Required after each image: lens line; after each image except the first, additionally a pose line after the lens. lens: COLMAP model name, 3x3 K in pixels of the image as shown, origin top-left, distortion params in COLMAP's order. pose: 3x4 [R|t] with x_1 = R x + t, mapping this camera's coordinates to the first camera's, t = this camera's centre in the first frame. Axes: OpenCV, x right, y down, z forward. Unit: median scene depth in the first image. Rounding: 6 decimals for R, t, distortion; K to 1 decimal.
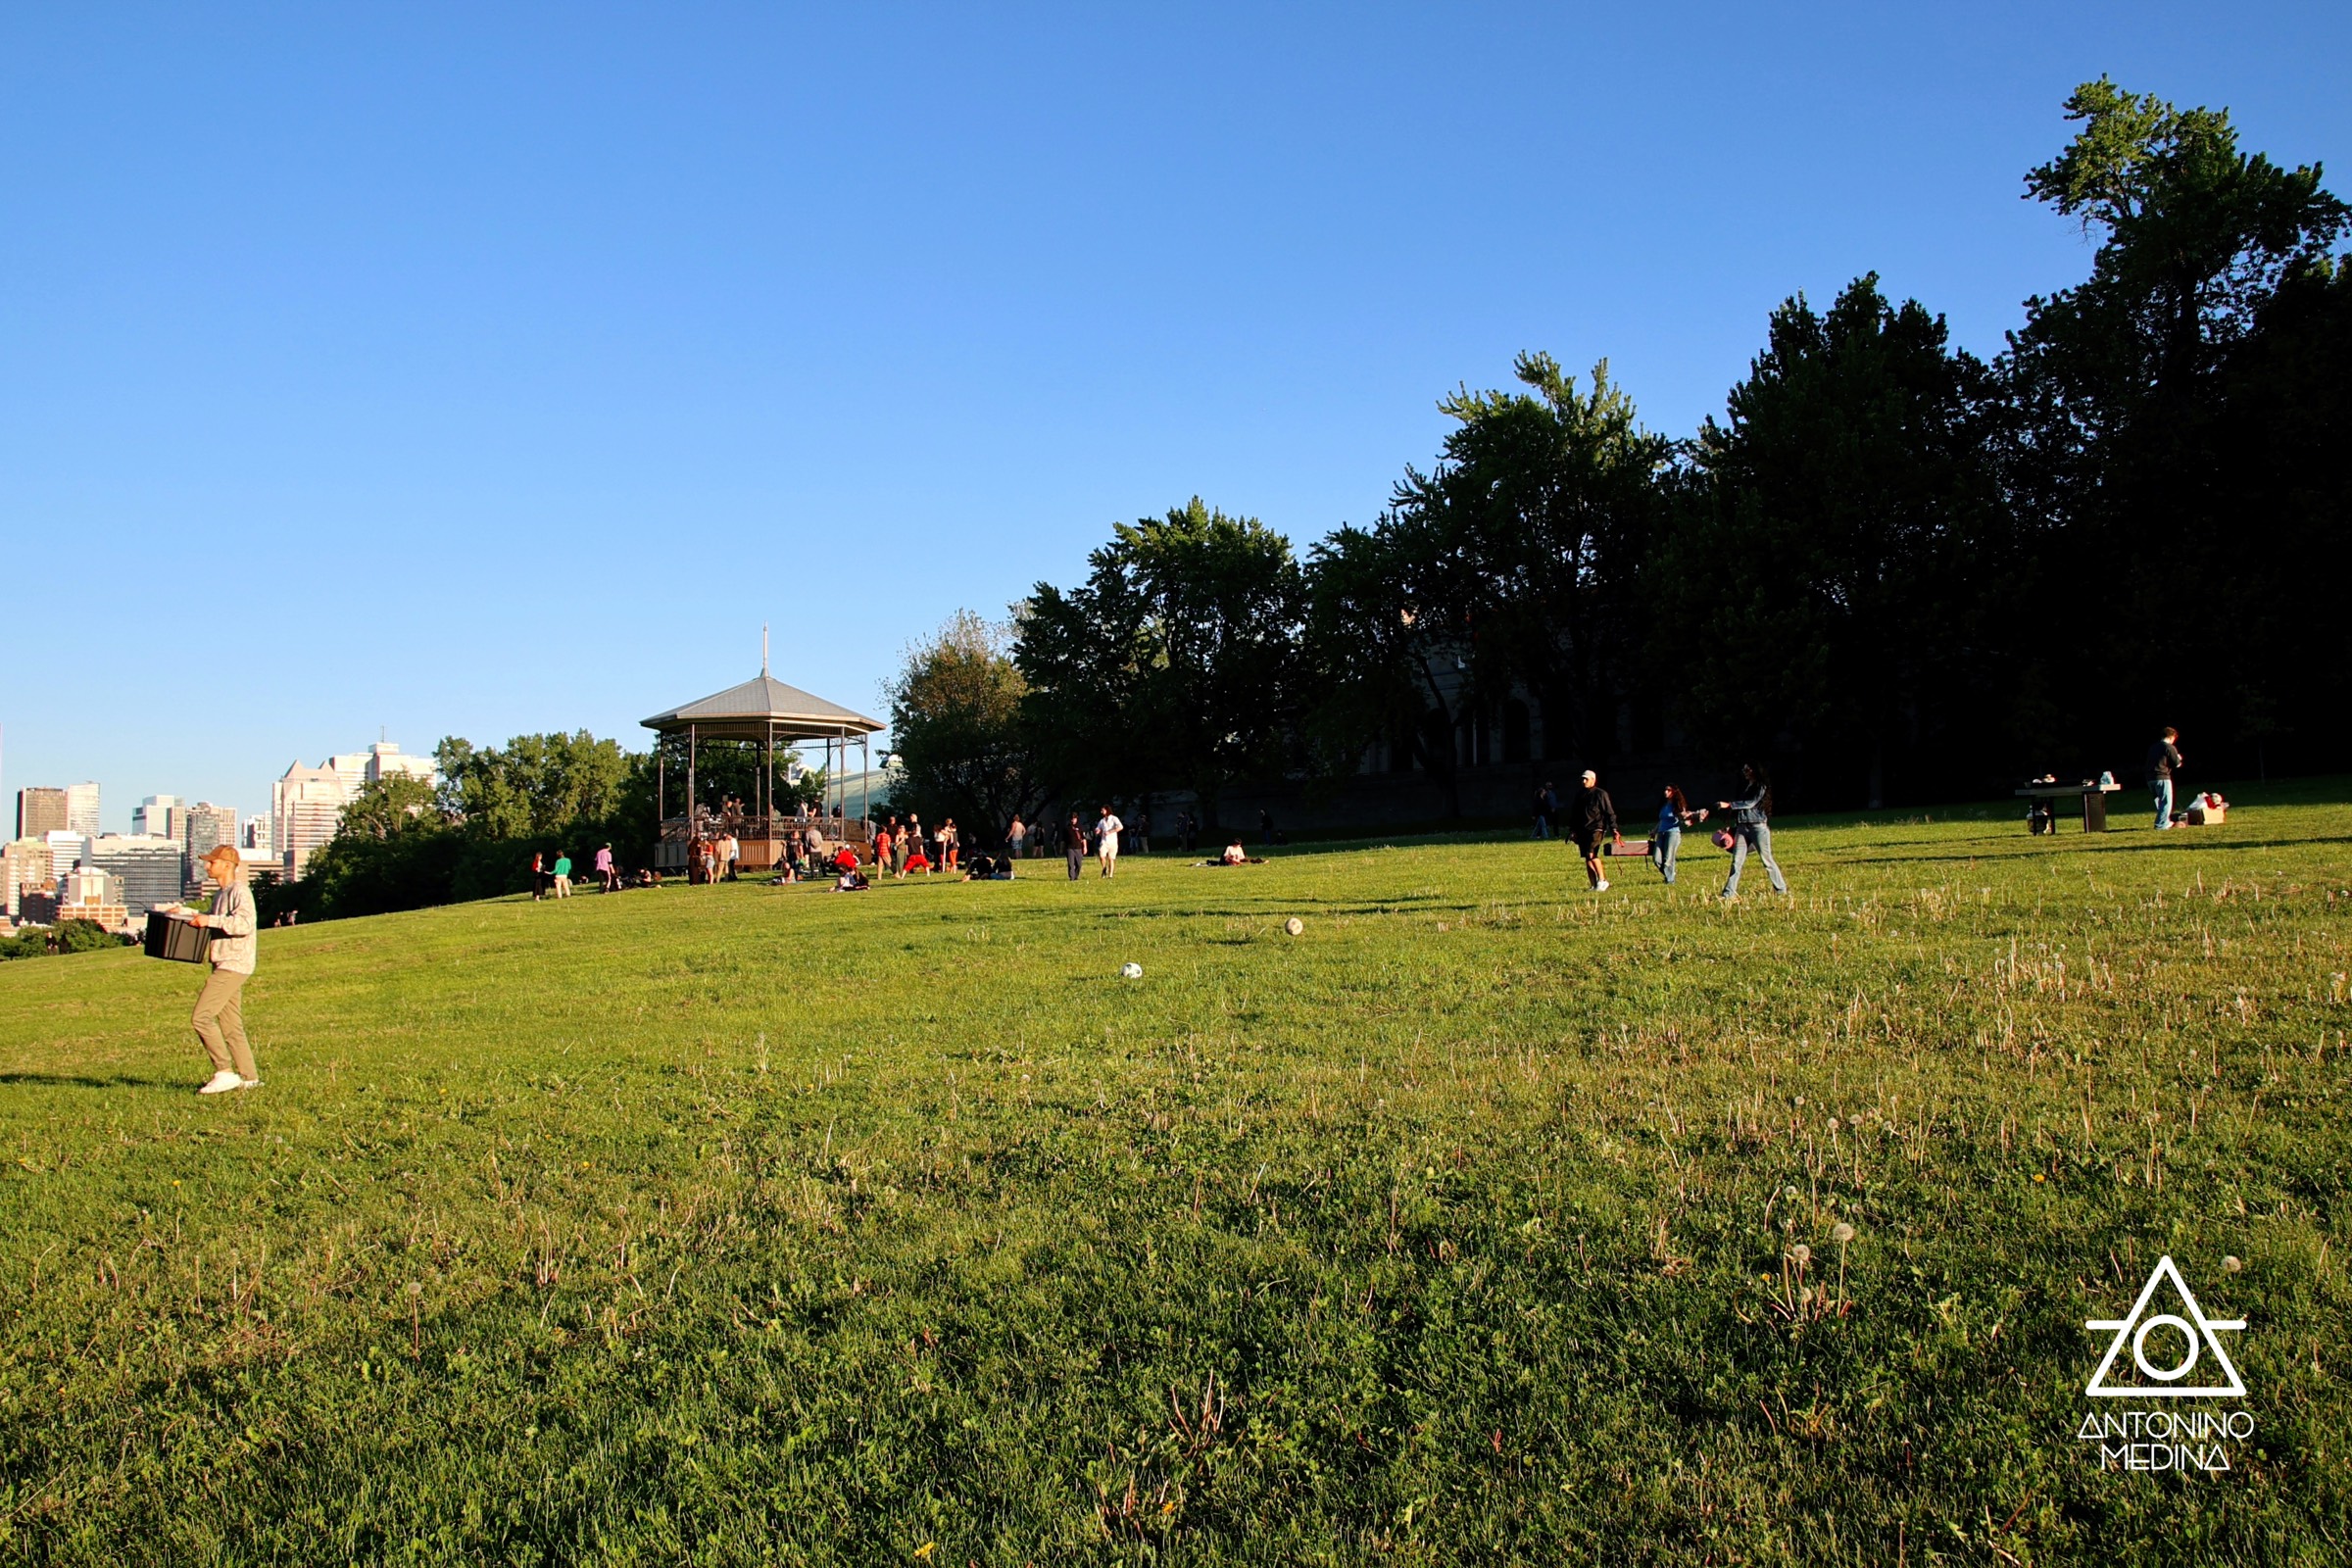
lens RADIAL K [[2012.3, 0, 1176.0], [0, 2012.3, 784.0], [0, 0, 1]] dist [-0.100306, 0.145727]
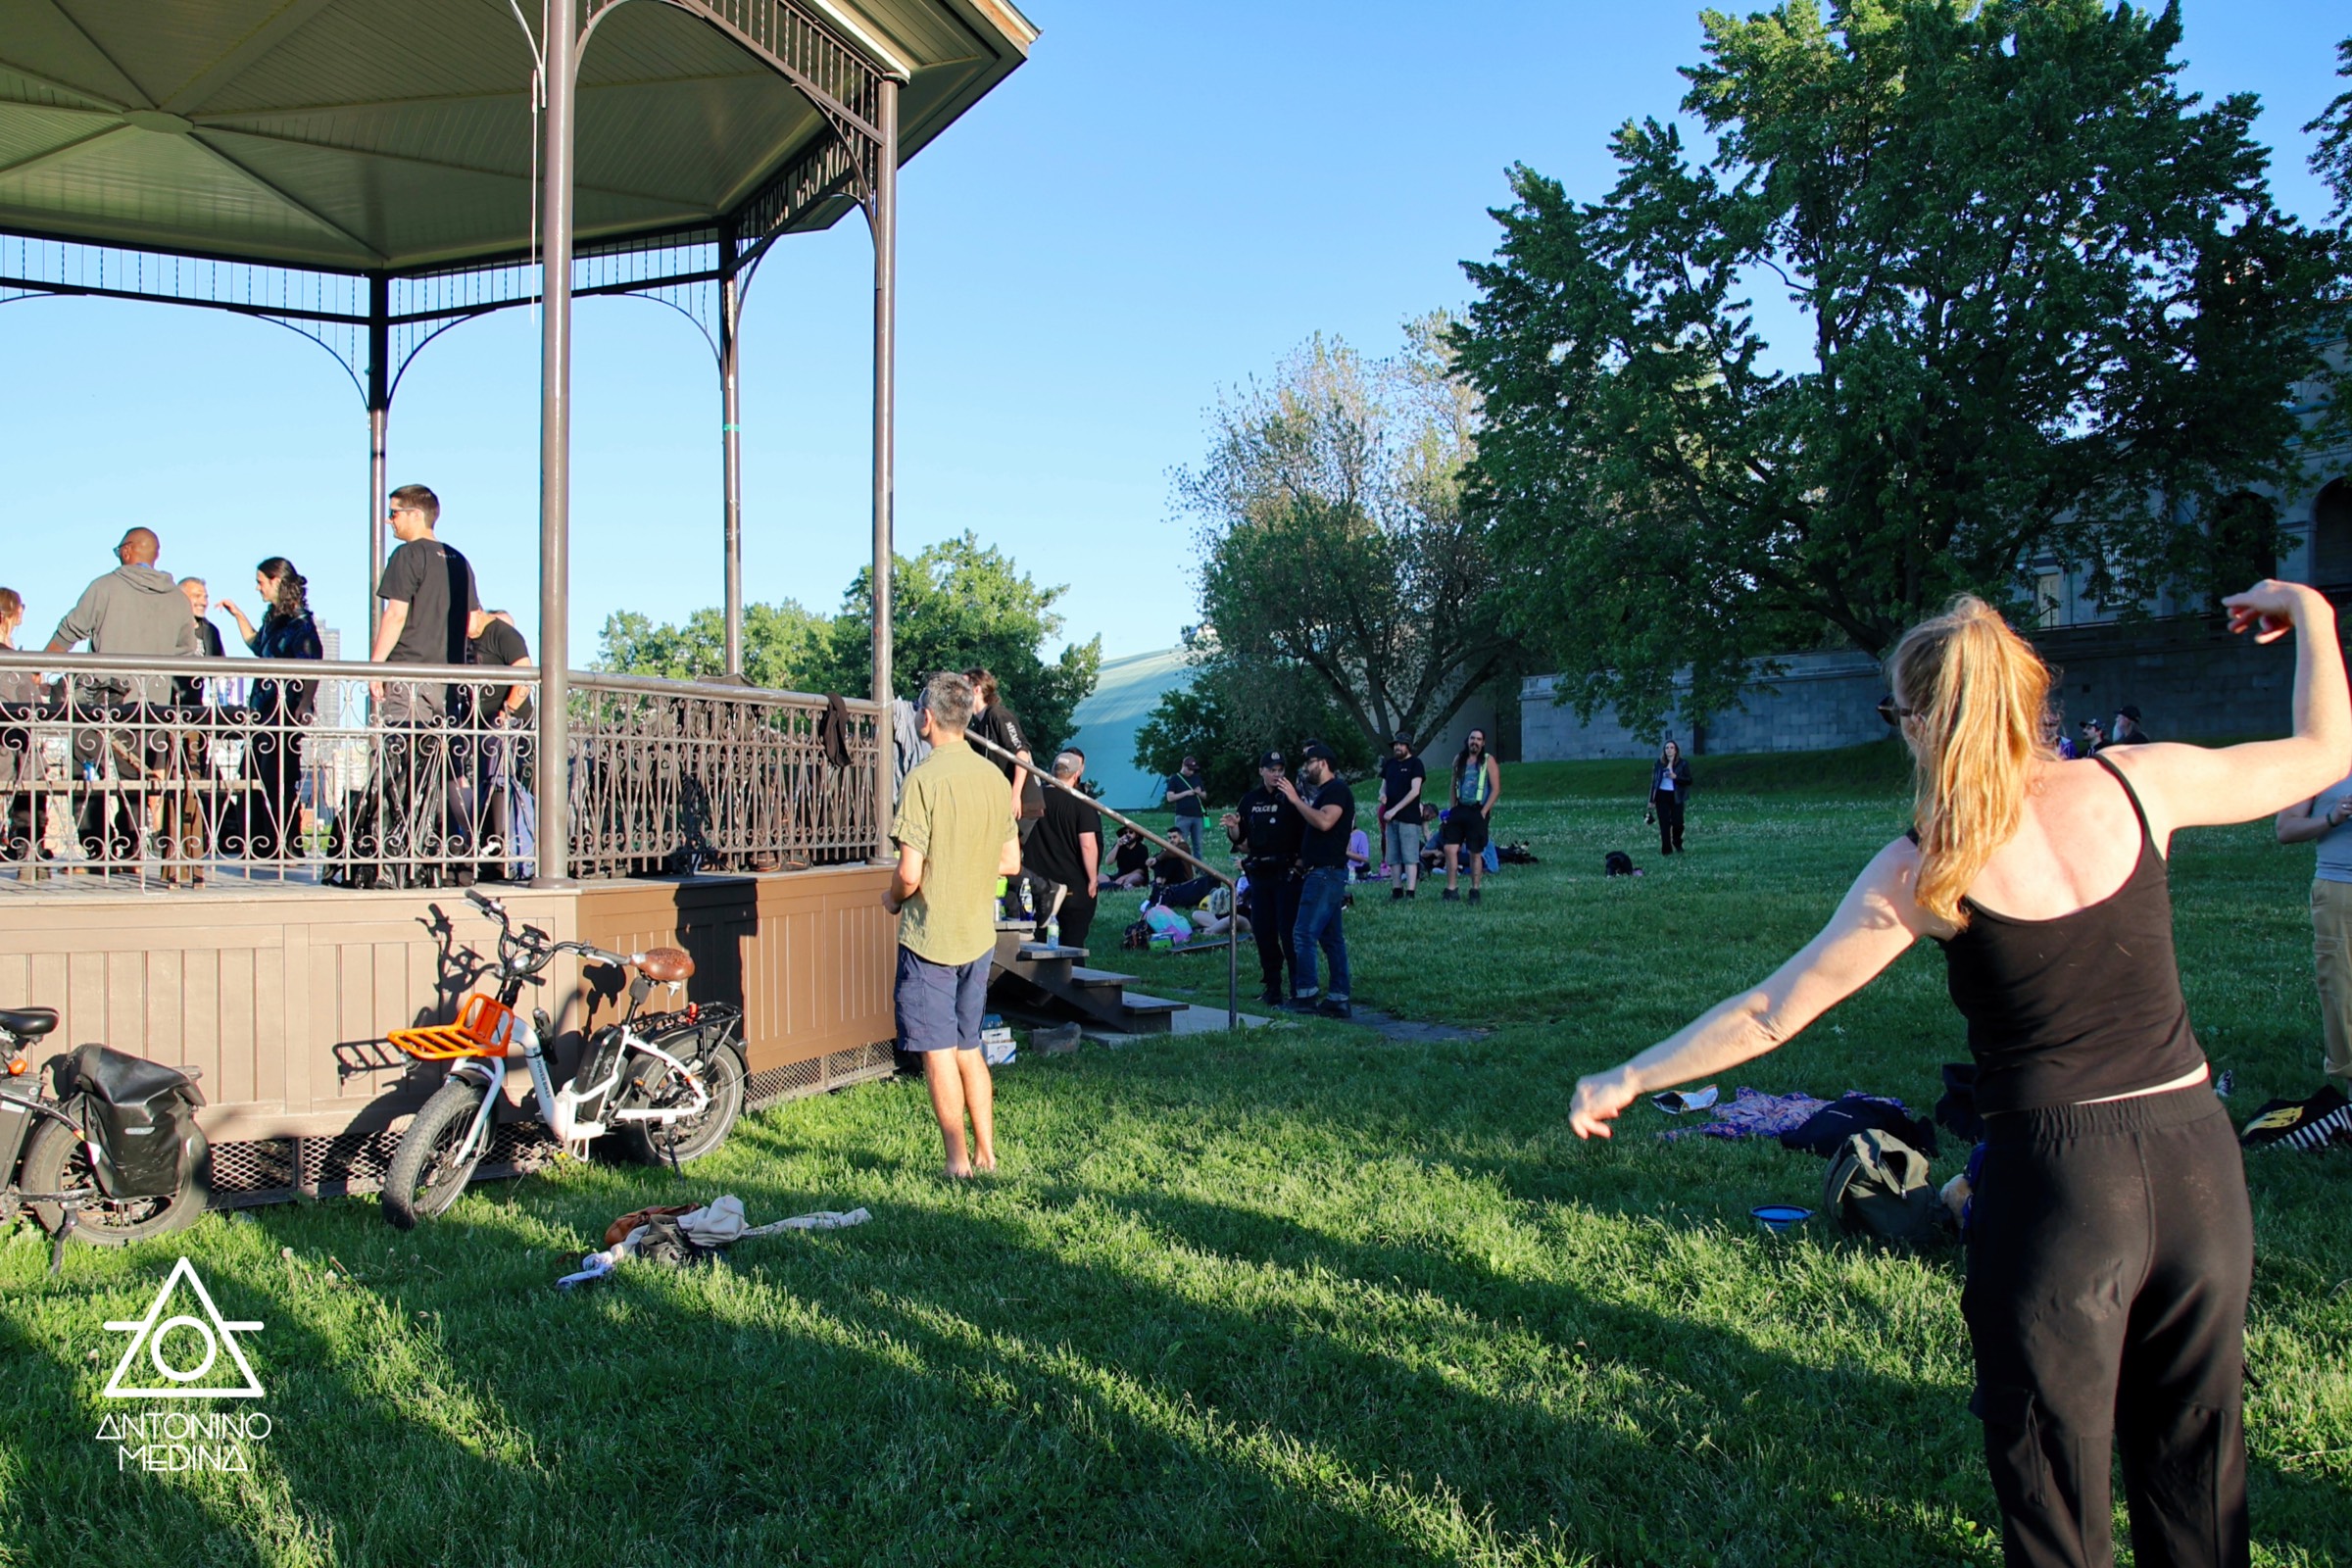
lens RADIAL K [[2012.3, 0, 1176.0], [0, 2012.3, 784.0], [0, 0, 1]] dist [-0.100306, 0.145727]
pose [[0.987606, 0.003960, -0.156906, -0.070532], [0.003740, 0.998804, 0.048750, 0.011089], [0.156911, -0.048732, 0.986410, 0.538865]]
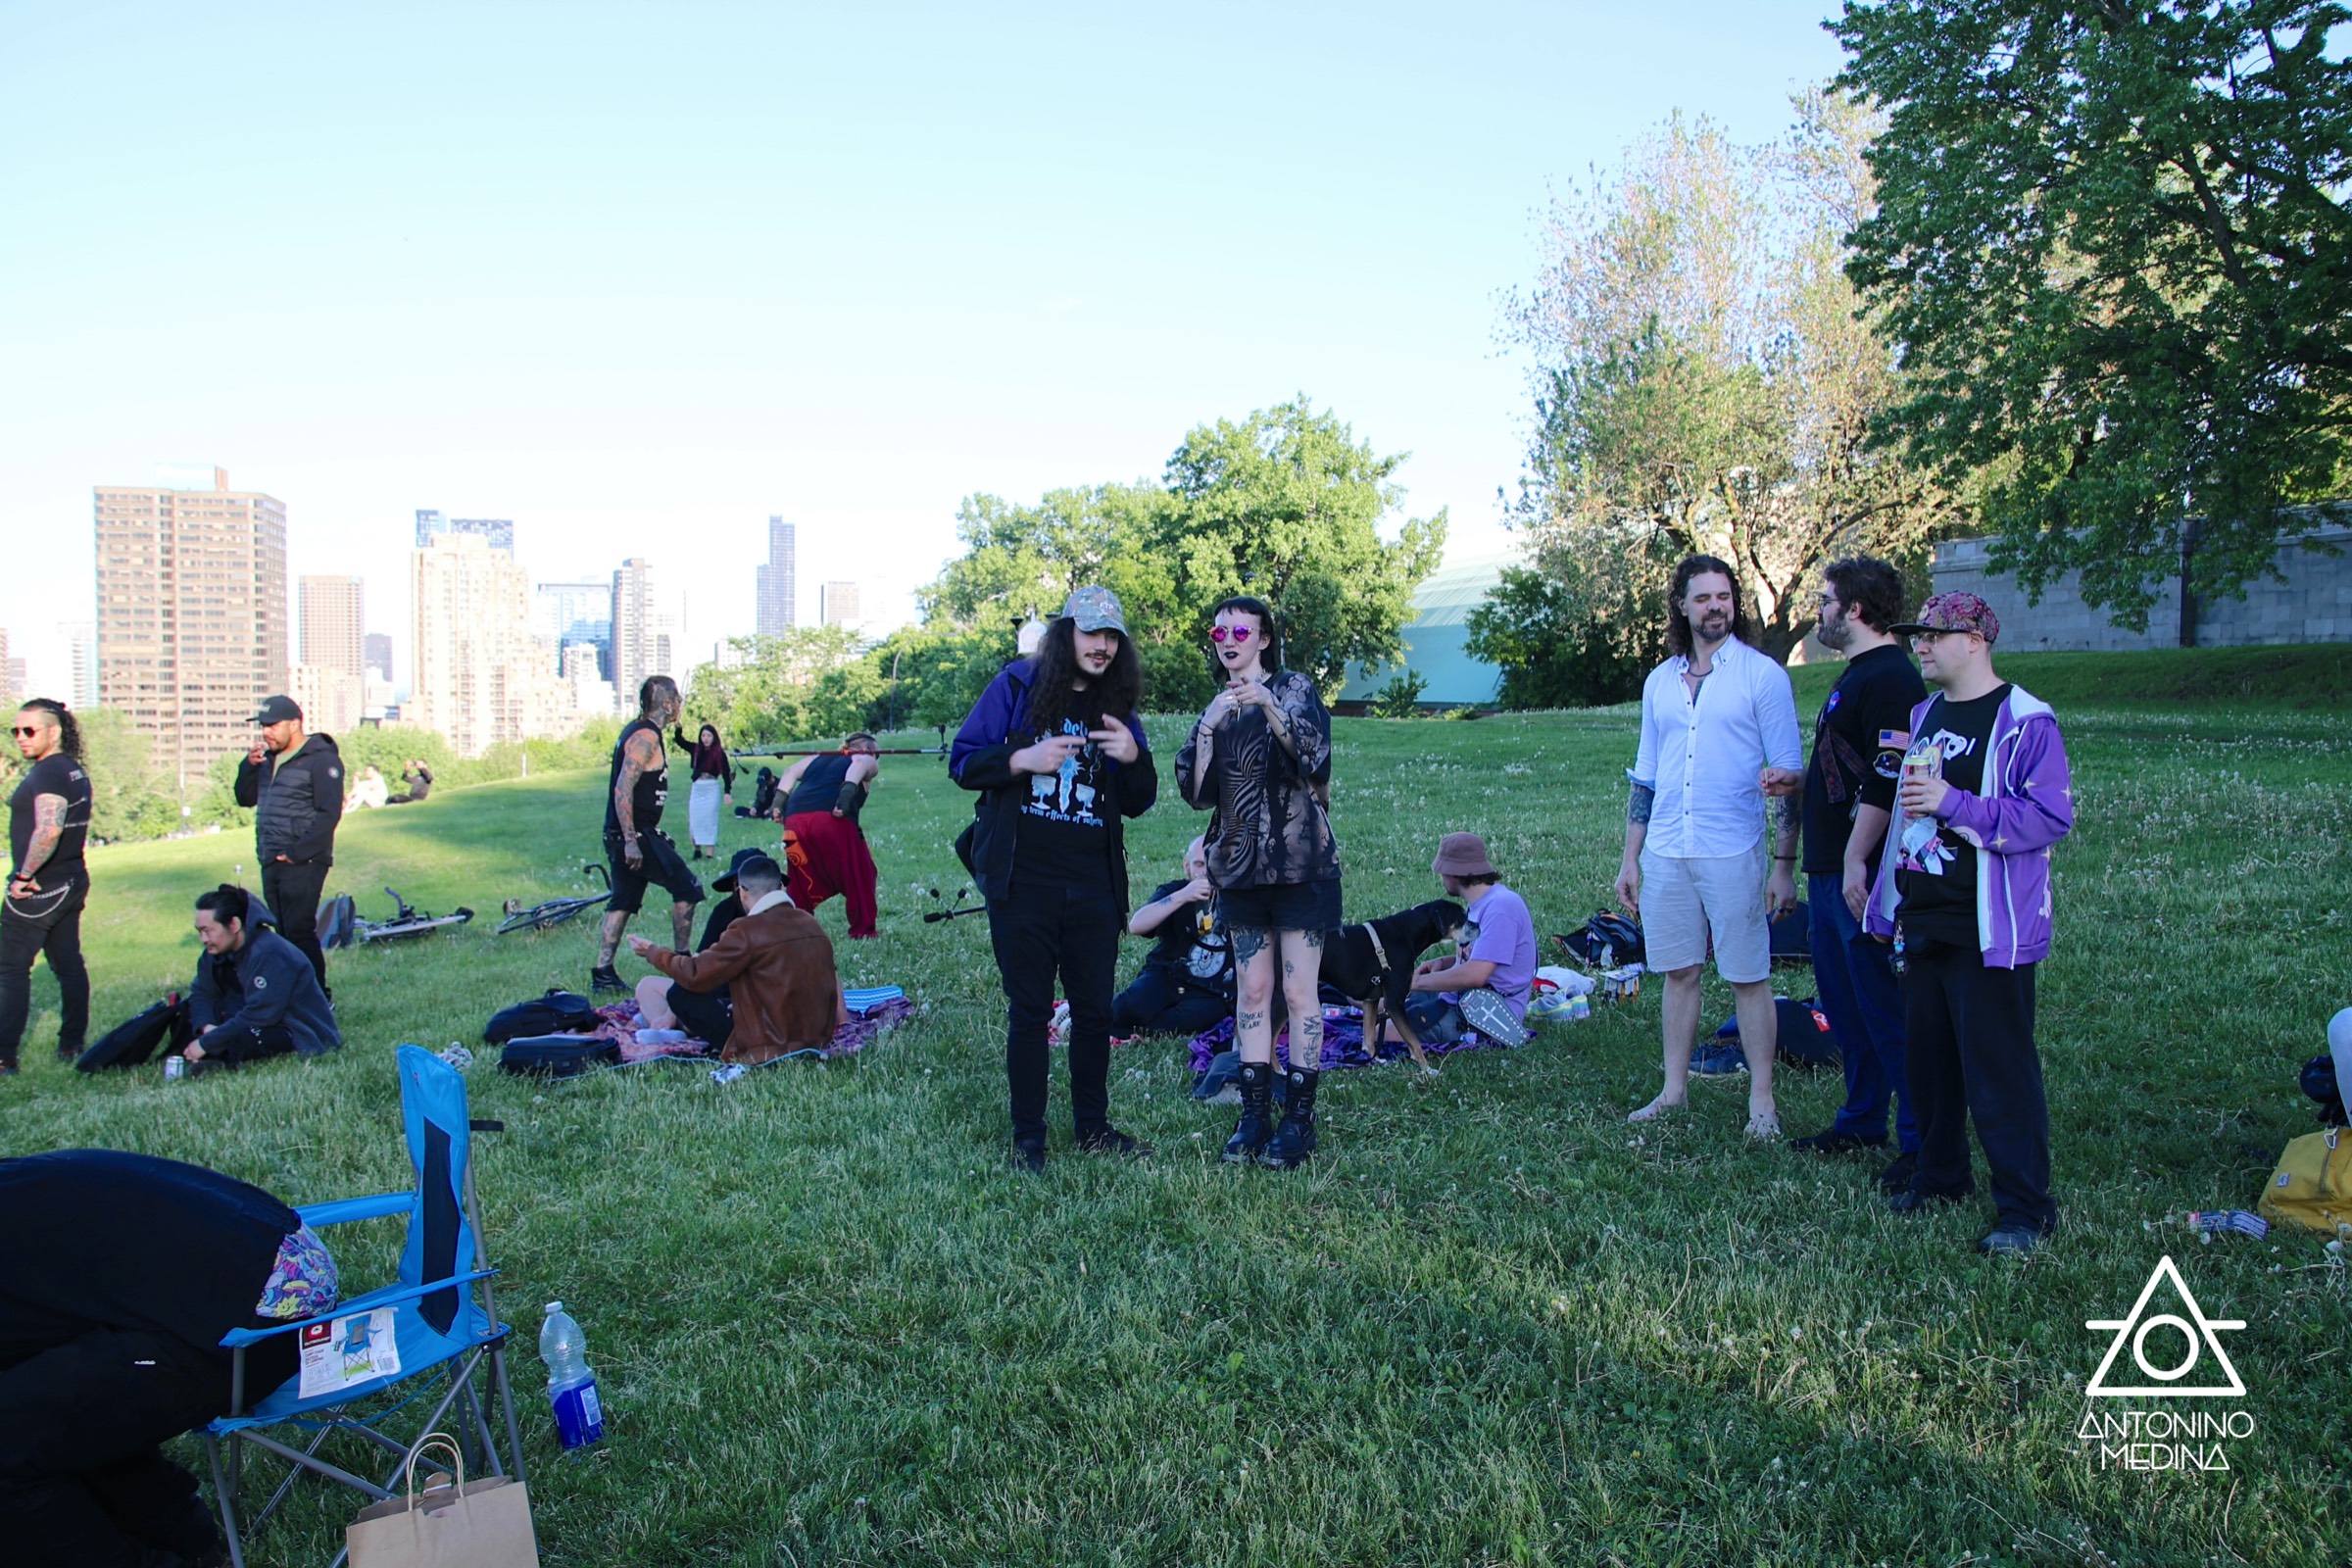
lens RADIAL K [[1911.7, 0, 1184.5], [0, 1911.7, 804.5], [0, 0, 1]] dist [-0.122691, 0.108384]
pose [[0.935040, 0.036865, -0.352621, -0.069534], [0.005247, 0.993032, 0.117730, 0.016796], [0.354504, -0.111932, 0.928331, 0.679339]]
